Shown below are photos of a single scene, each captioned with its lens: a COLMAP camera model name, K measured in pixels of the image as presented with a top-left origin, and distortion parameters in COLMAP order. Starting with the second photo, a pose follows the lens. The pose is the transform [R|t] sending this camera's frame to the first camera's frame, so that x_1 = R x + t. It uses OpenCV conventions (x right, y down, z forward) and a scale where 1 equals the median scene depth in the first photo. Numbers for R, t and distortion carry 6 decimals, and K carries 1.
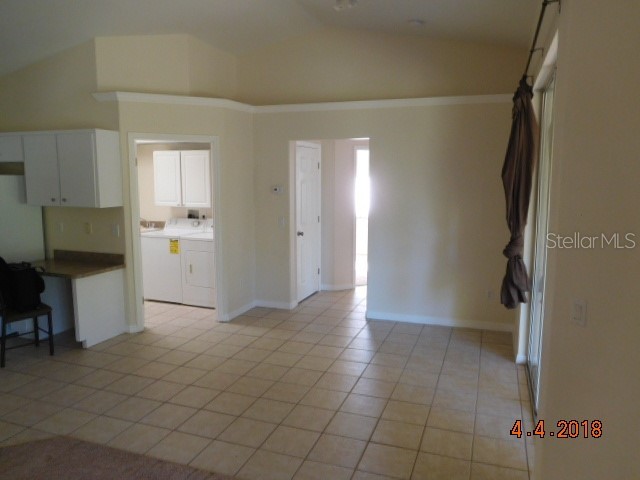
lens RADIAL K [[472.5, 0, 320.0], [0, 472.5, 240.0], [0, 0, 1]] dist [0.004157, 0.002789]
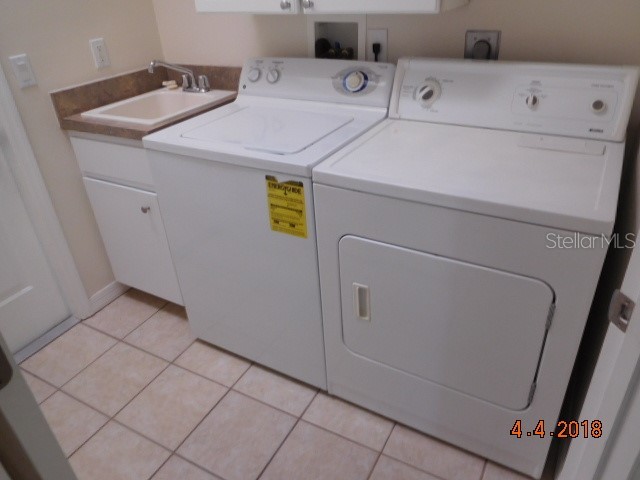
lens RADIAL K [[472.5, 0, 320.0], [0, 472.5, 240.0], [0, 0, 1]] dist [0.004157, 0.002789]
pose [[0.985901, 0.031611, -0.164314, -0.233452], [0.034252, 0.923071, 0.383102, -0.054027], [0.163783, -0.383329, 0.908974, 0.723030]]
